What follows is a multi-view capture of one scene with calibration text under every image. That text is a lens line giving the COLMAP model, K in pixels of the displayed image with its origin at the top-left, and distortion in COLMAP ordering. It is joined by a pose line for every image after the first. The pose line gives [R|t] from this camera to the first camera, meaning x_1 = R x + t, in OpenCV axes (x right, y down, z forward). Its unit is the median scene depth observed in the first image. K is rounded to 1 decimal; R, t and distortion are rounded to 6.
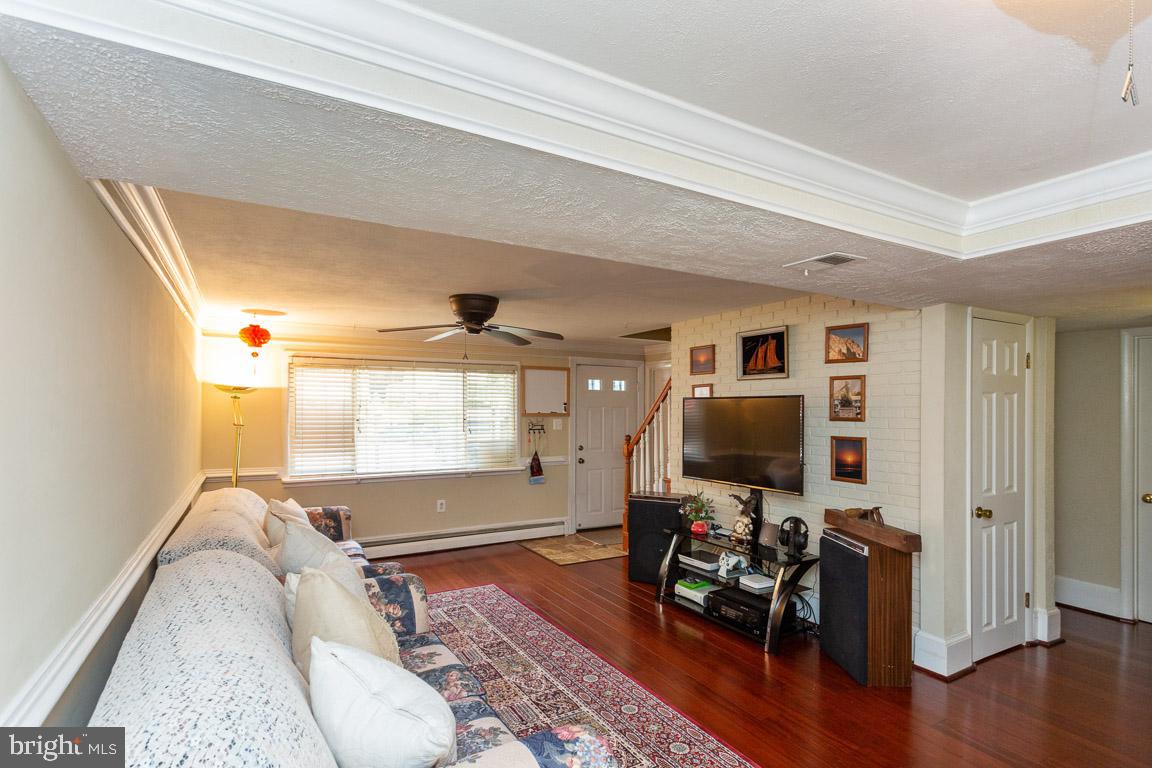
lens RADIAL K [[553.6, 0, 552.0], [0, 553.6, 412.5], [0, 0, 1]] dist [-0.000388, 0.002546]
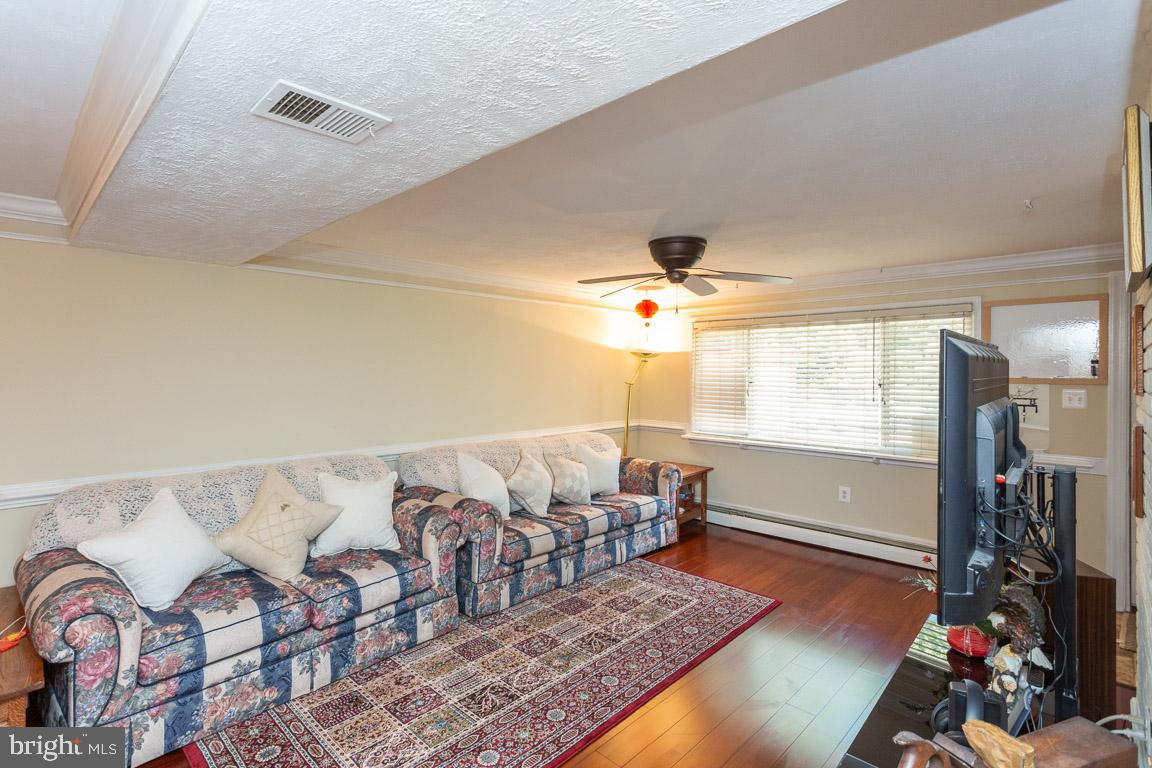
lens RADIAL K [[553.6, 0, 606.9], [0, 553.6, 364.5], [0, 0, 1]] dist [-0.000388, 0.002546]
pose [[0.319238, -0.008859, -0.947633, 0.507453], [-0.008062, 0.999895, -0.012063, -0.003849], [0.947640, 0.011491, 0.319133, 0.490973]]
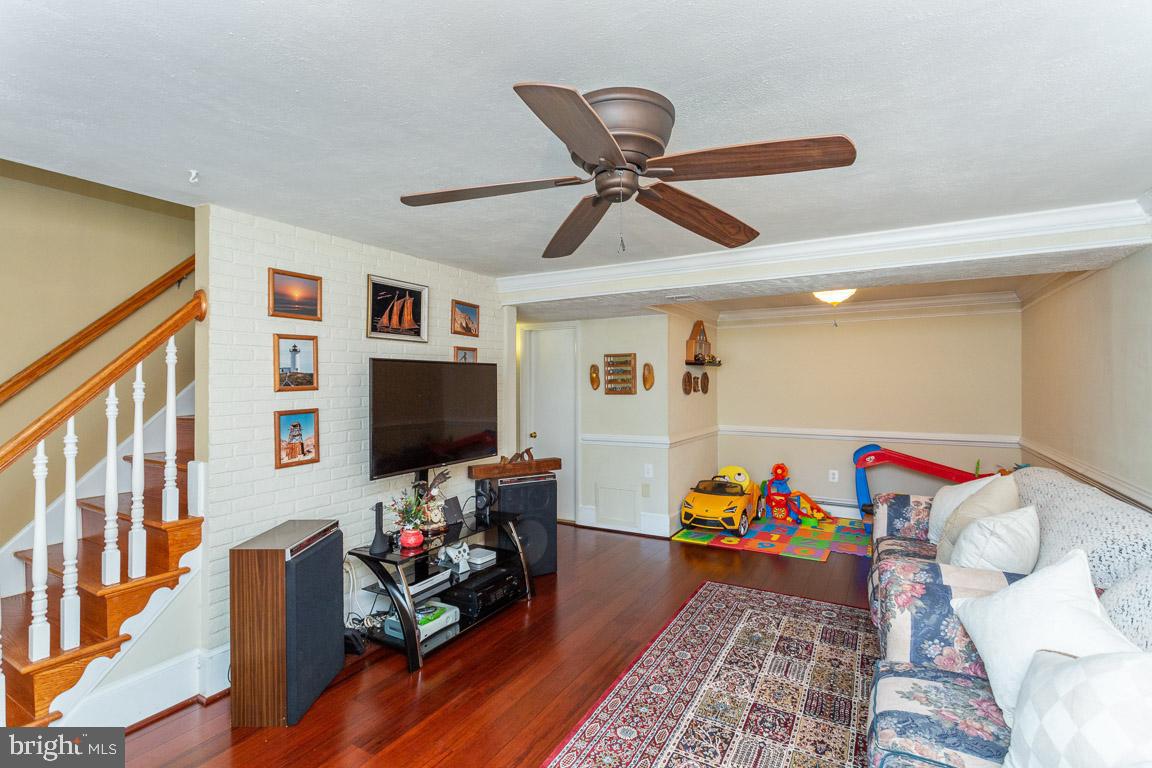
lens RADIAL K [[553.6, 0, 584.8], [0, 553.6, 384.7], [0, 0, 1]] dist [-0.000388, 0.002546]
pose [[-0.523596, -0.004877, 0.851953, -0.393215], [0.008058, 0.999911, 0.010676, 0.000088], [-0.851929, 0.012455, -0.523510, 0.982965]]
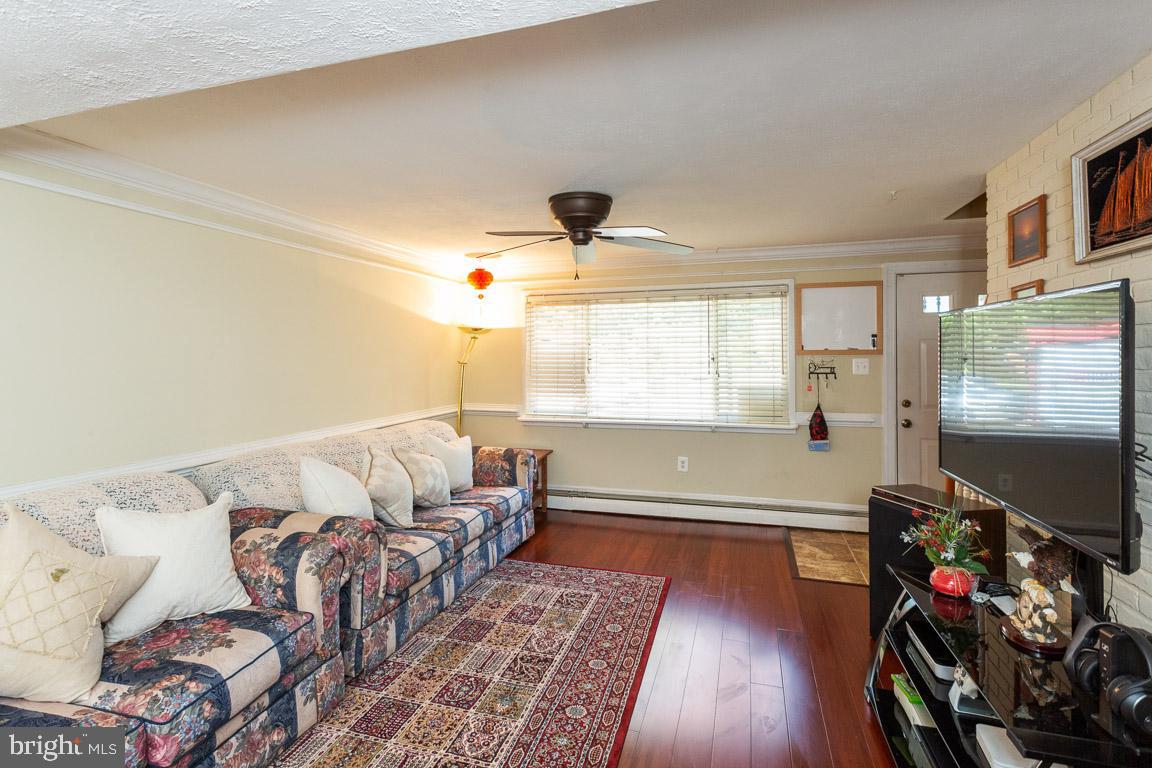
lens RADIAL K [[553.6, 0, 575.0], [0, 553.6, 351.5], [0, 0, 1]] dist [-0.000388, 0.002546]
pose [[0.696210, -0.010247, -0.717765, 0.319777], [0.004822, 0.999942, -0.009598, 0.010456], [0.717822, 0.003221, 0.696219, 0.356546]]
